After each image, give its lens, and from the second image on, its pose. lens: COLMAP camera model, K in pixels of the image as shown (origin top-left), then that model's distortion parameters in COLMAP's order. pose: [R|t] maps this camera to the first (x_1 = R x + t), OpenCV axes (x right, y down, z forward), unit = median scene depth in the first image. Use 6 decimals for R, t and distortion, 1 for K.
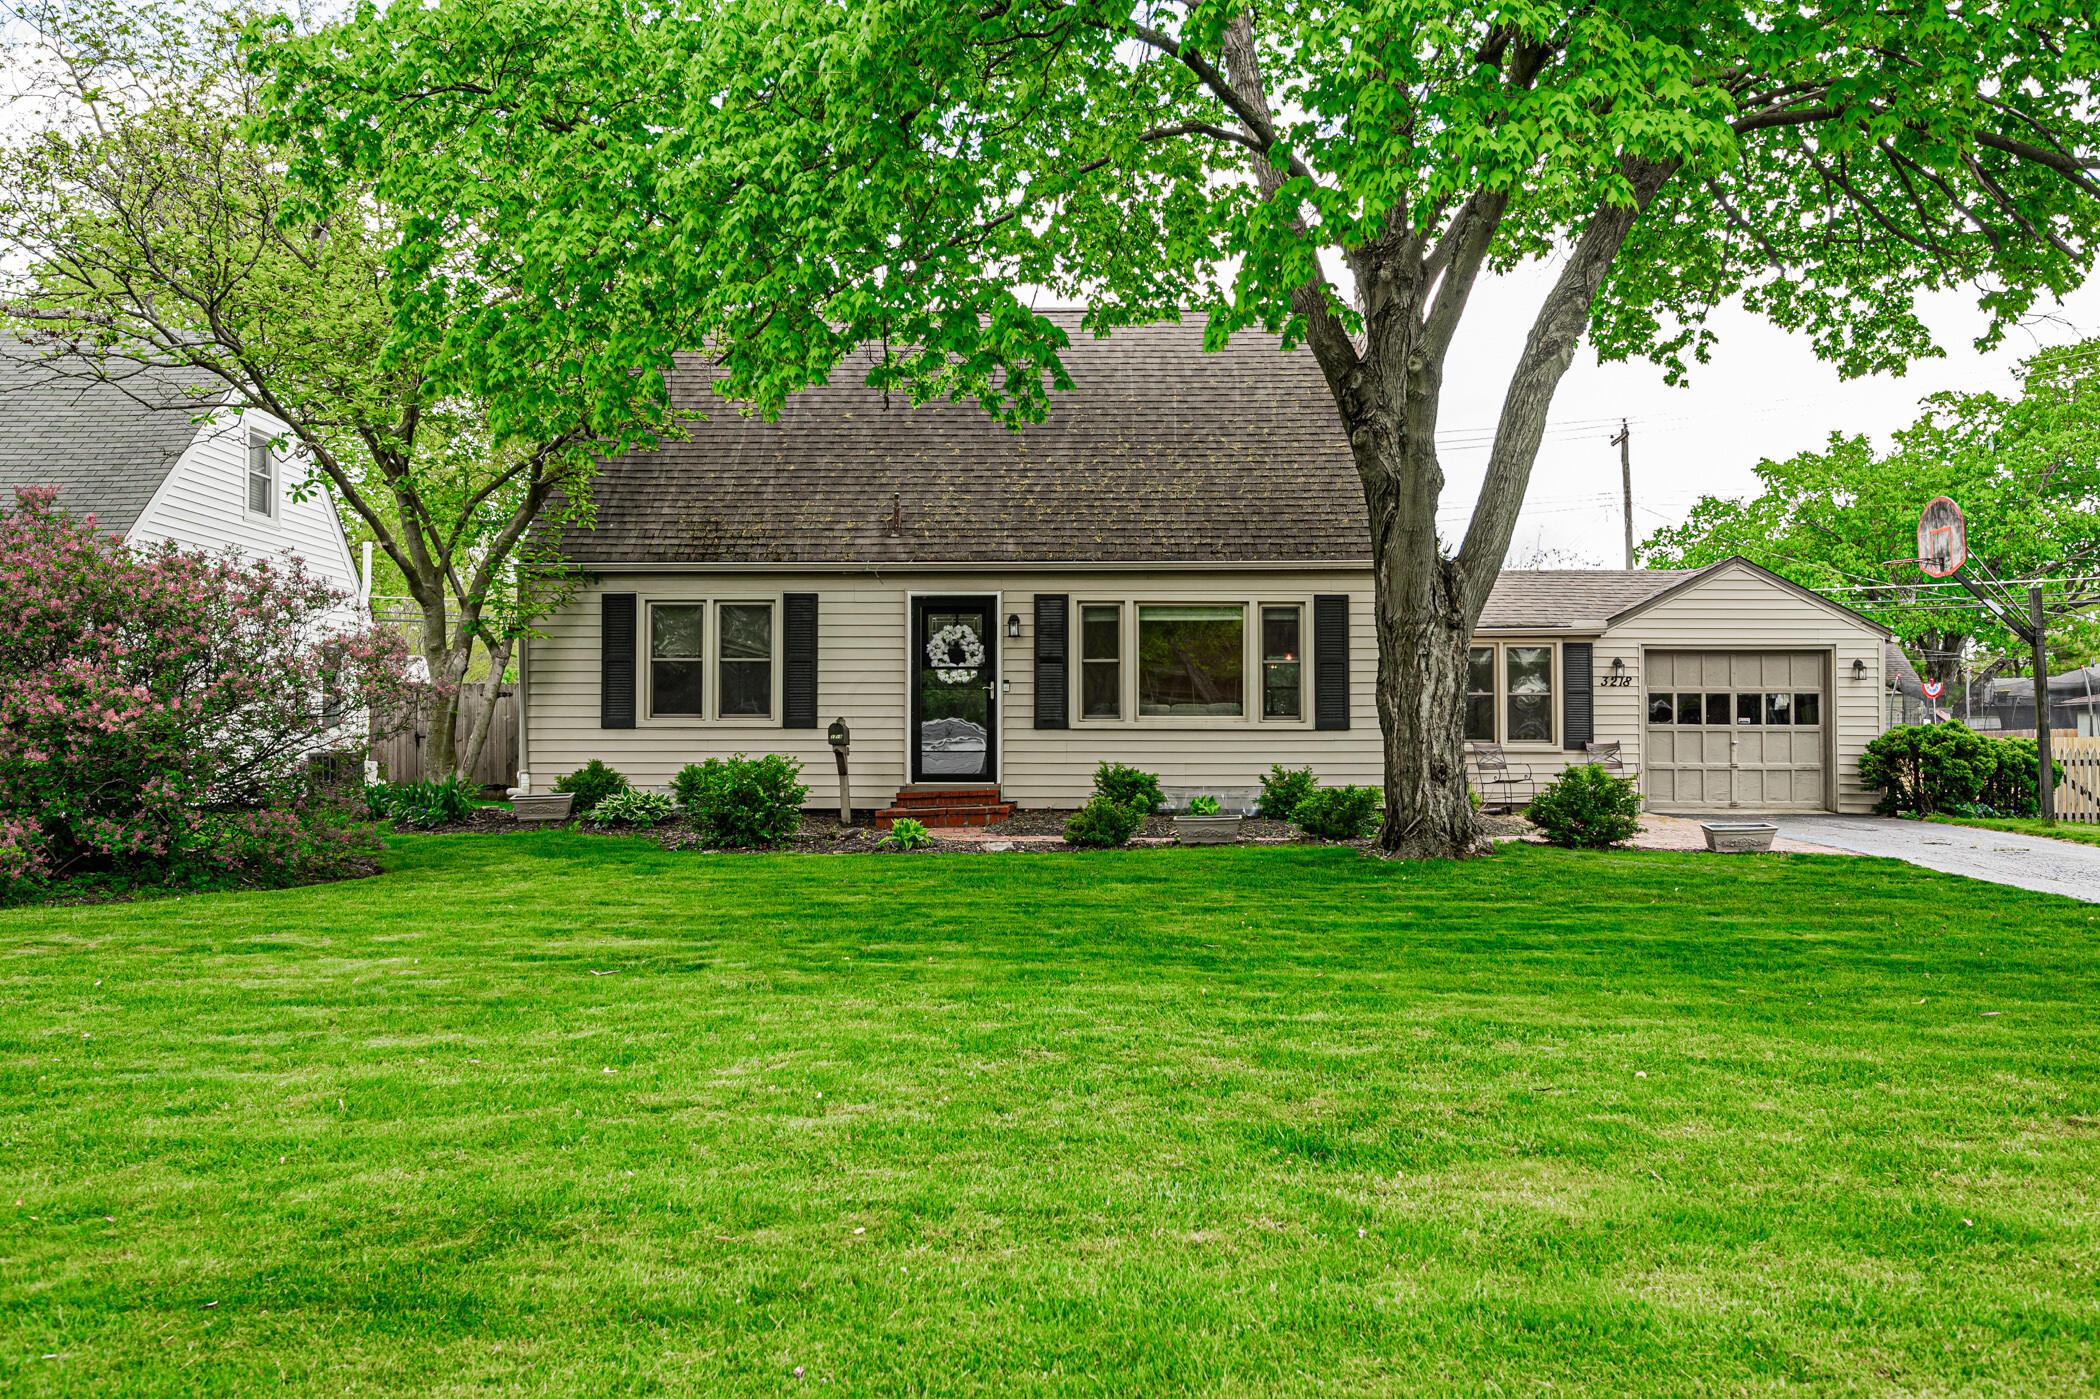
lens RADIAL K [[1815.7, 0, 1049.7], [0, 1815.7, 698.8], [0, 0, 1]] dist [0.001618, 0.000069]
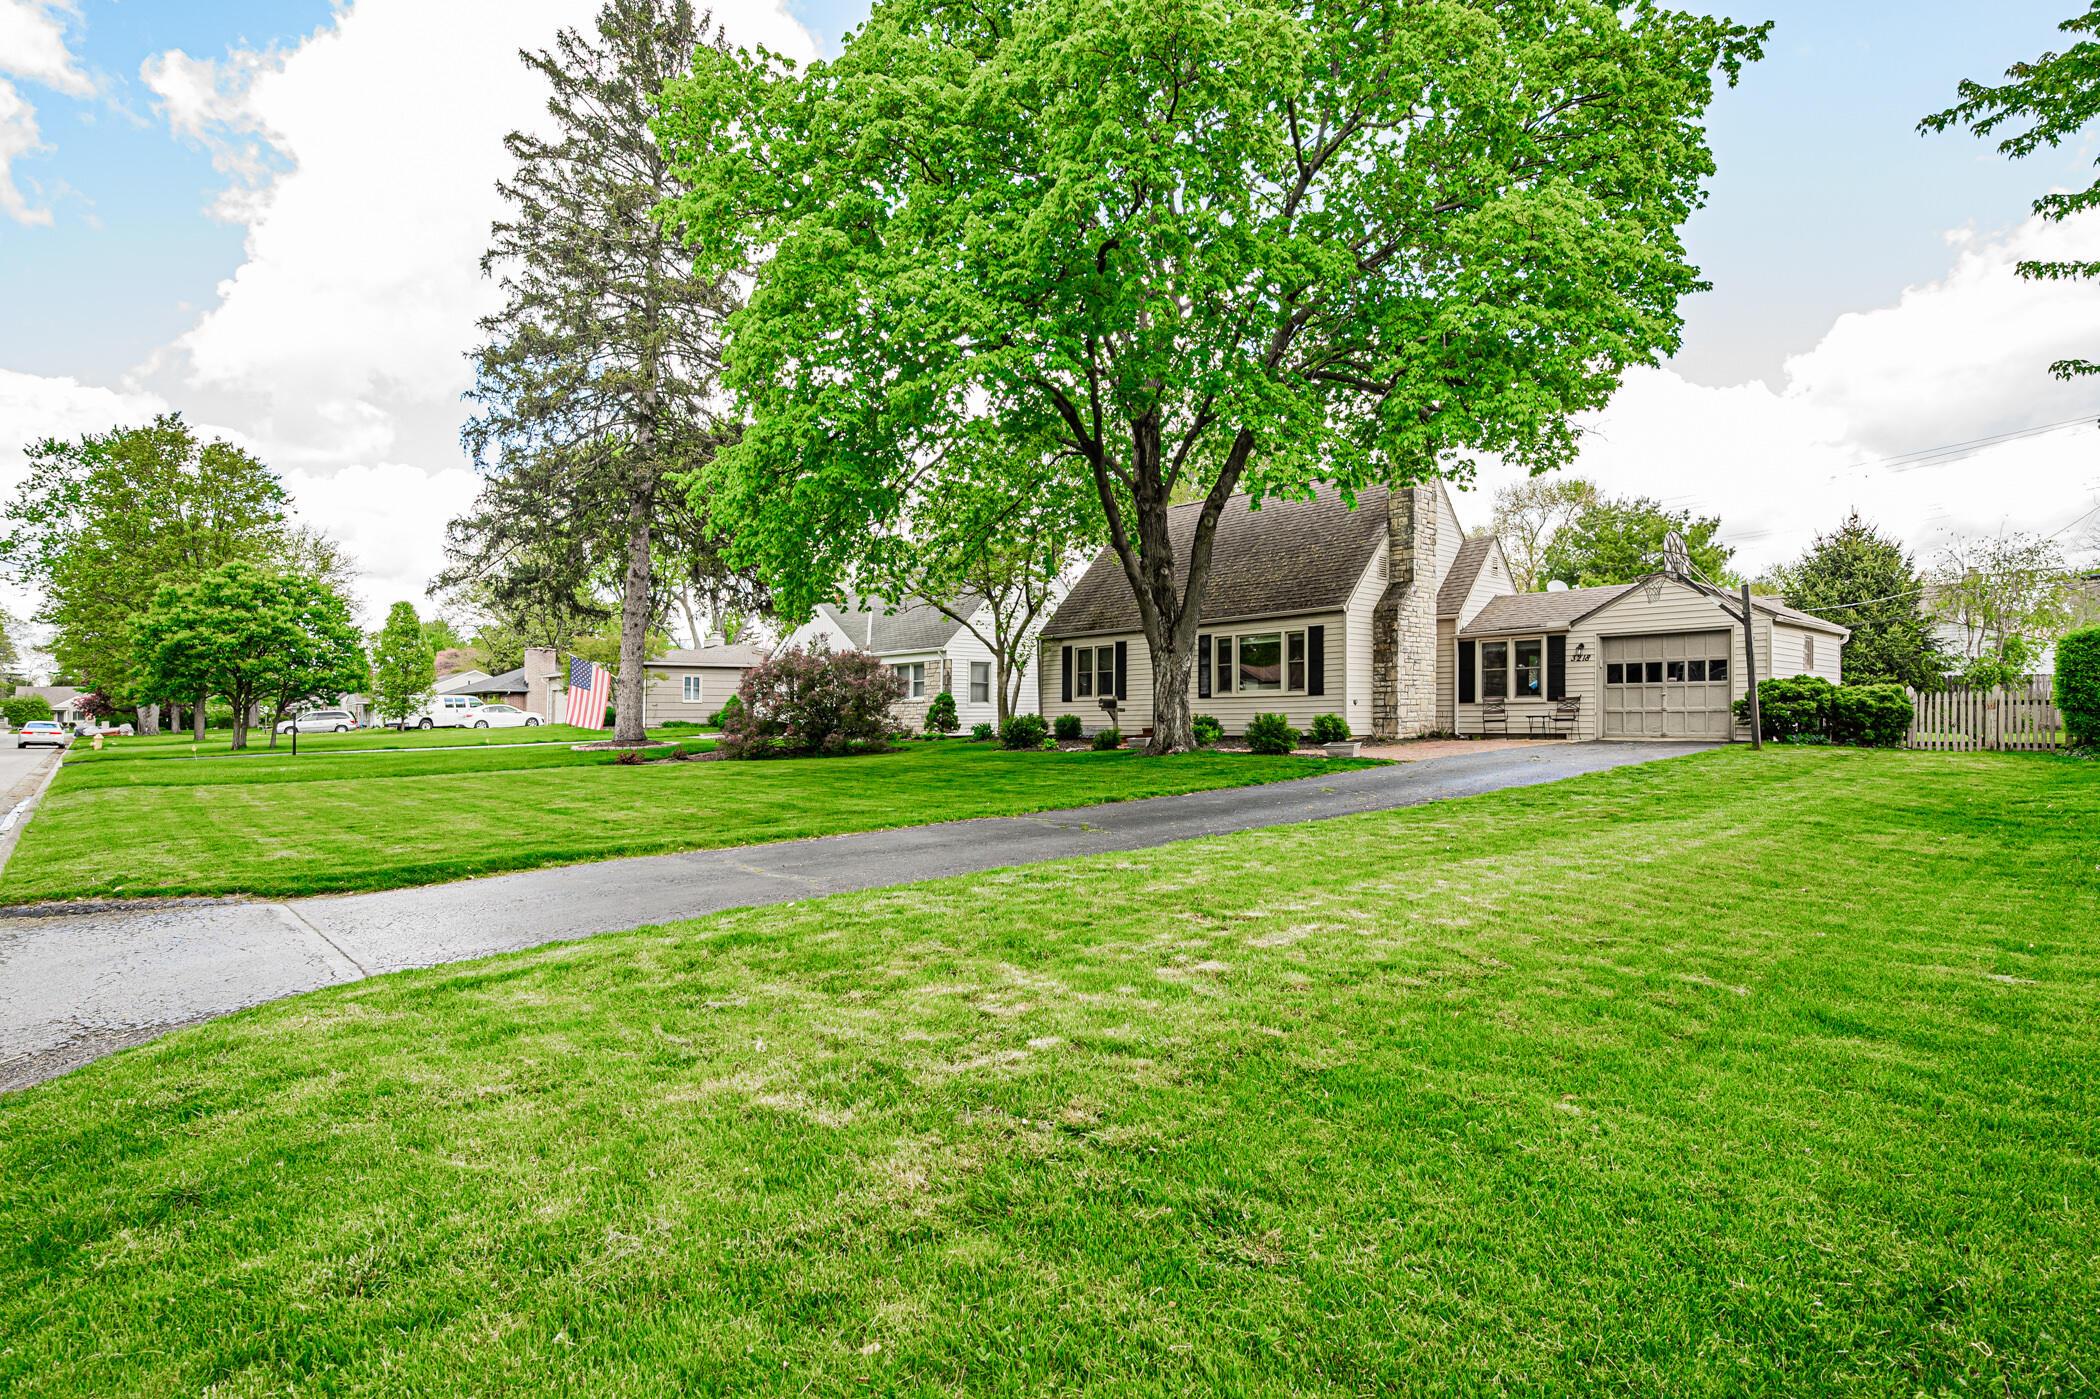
lens RADIAL K [[1043.8, 0, 1054.1], [0, 1043.8, 709.0], [0, 0, 1]] dist [-0.001197, 0.000076]
pose [[0.682947, -0.015407, -0.730305, 0.667420], [0.040537, 0.999036, 0.016832, 0.001083], [0.729342, -0.041100, 0.682913, 0.027988]]
